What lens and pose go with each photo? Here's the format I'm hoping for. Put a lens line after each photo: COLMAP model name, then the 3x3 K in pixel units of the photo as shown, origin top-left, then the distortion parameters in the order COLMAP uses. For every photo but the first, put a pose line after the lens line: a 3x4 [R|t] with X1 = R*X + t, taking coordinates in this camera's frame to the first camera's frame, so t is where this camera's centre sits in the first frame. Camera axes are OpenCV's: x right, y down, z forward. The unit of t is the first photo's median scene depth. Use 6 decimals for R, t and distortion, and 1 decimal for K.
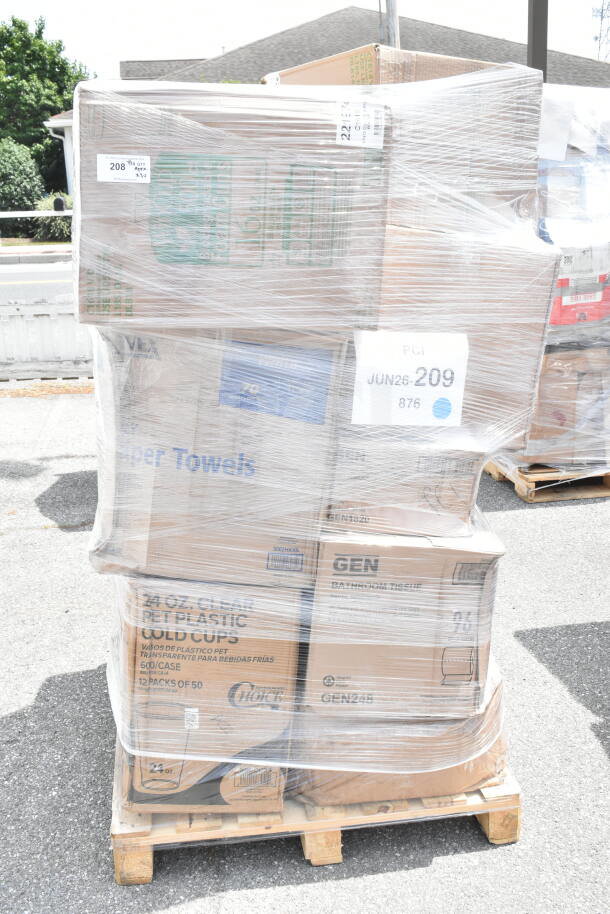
lens RADIAL K [[959.1, 0, 307.4], [0, 959.1, 456.3], [0, 0, 1]] dist [0.010466, 0.000000]
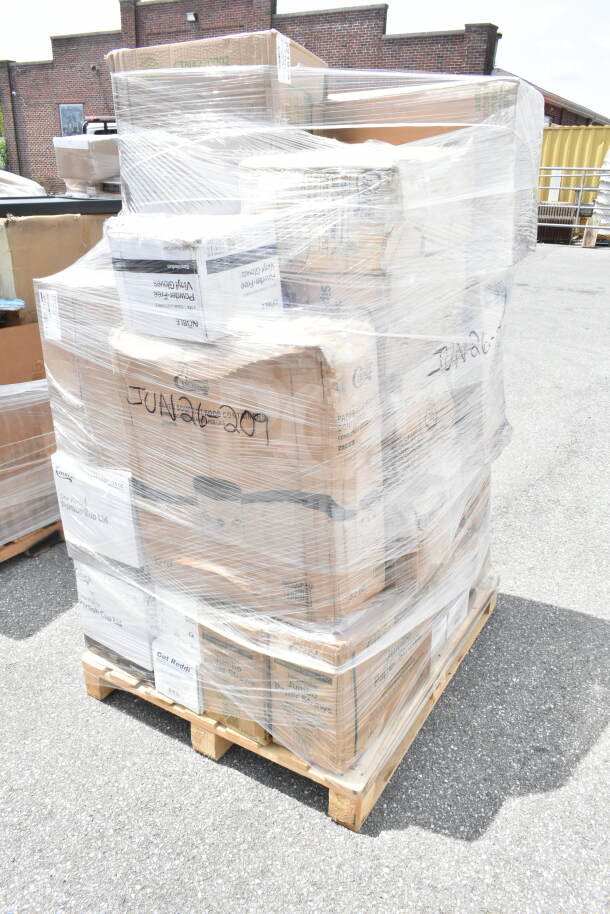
lens RADIAL K [[692.9, 0, 304.9], [0, 692.9, 461.9], [0, 0, 1]] dist [-0.005700, 0.004181]
pose [[-0.767833, -0.216923, 0.602808, -0.632705], [0.187832, 0.823356, 0.535541, -0.467503], [-0.612497, 0.524432, -0.591455, 1.842777]]
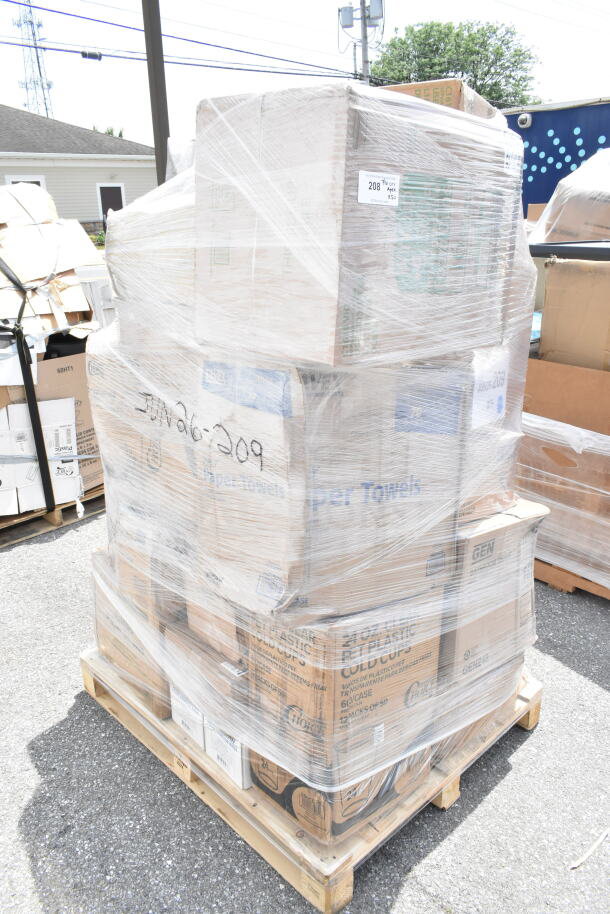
lens RADIAL K [[692.9, 0, 305.2], [0, 692.9, 456.6], [0, 0, 1]] dist [-0.005700, 0.004181]
pose [[0.811807, -0.179889, 0.555527, -0.555489], [0.145356, 0.983672, 0.106117, -0.114985], [-0.565546, -0.005398, 0.824699, 0.438130]]
